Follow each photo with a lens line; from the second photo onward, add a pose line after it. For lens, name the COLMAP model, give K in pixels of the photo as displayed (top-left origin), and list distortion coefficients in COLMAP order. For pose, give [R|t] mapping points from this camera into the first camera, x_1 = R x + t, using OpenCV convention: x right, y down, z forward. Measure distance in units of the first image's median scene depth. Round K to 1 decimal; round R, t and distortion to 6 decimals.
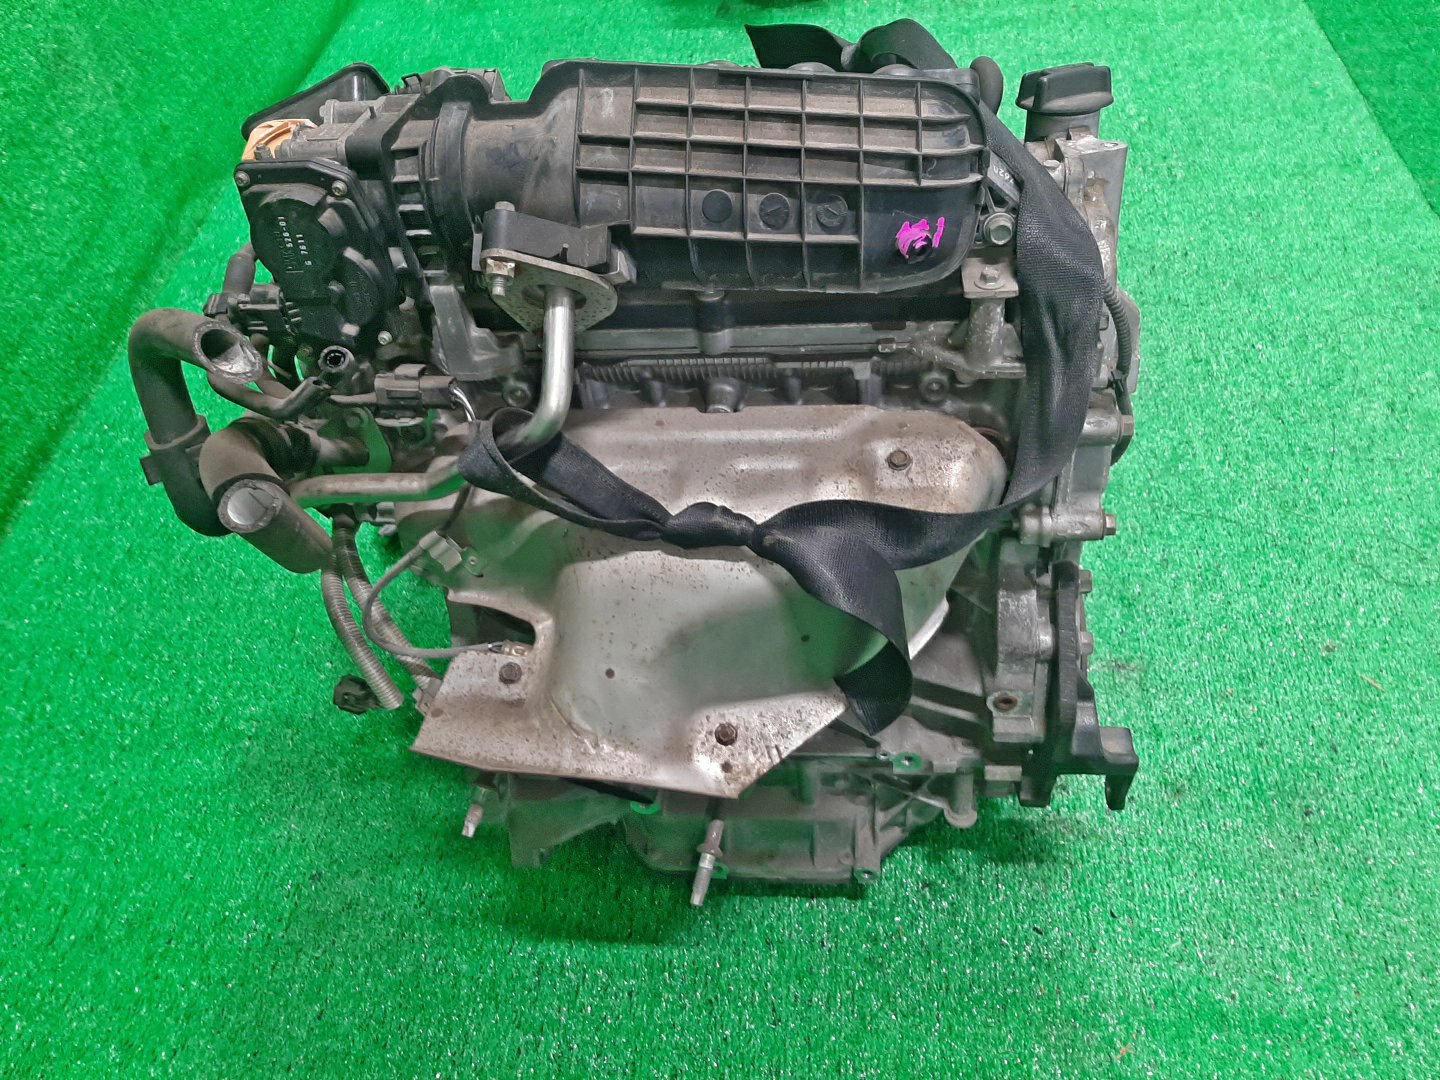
lens RADIAL K [[1160.7, 0, 720.0], [0, 1160.7, 540.0], [0, 0, 1]] dist [0.127428, -0.224802]
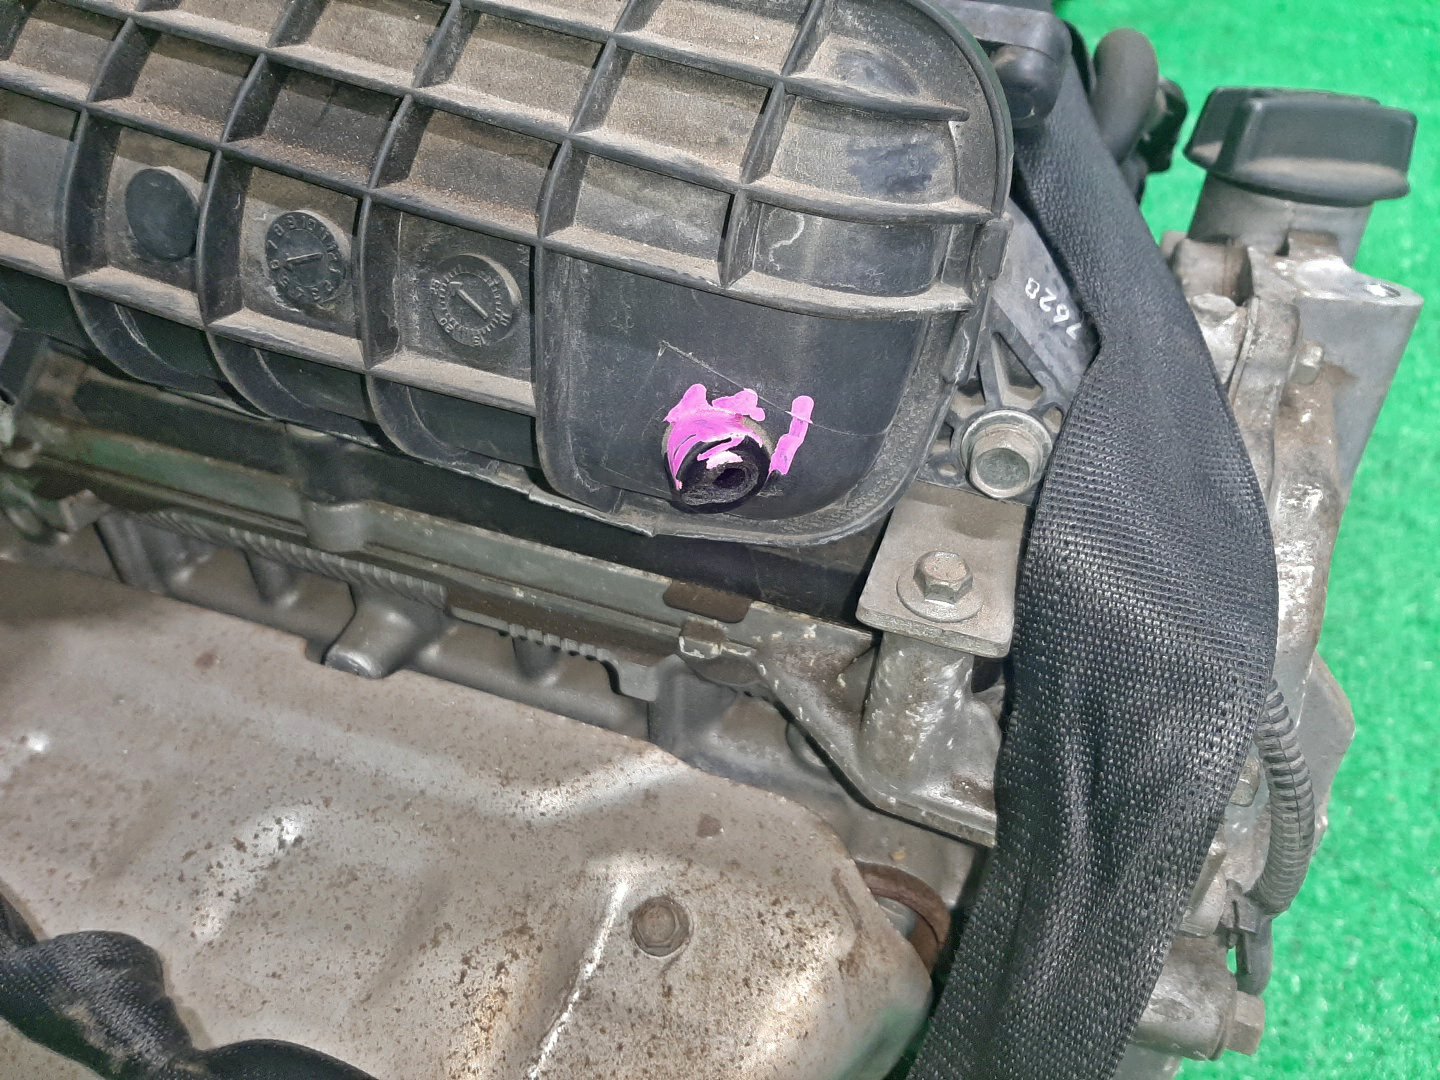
lens RADIAL K [[1160.7, 0, 720.0], [0, 1160.7, 540.0], [0, 0, 1]] dist [0.127428, -0.224802]
pose [[0.961316, 0.246815, -0.122289, 0.193924], [-0.248775, 0.968561, -0.000781, -0.206117], [0.118252, 0.031173, 0.992494, 0.606257]]
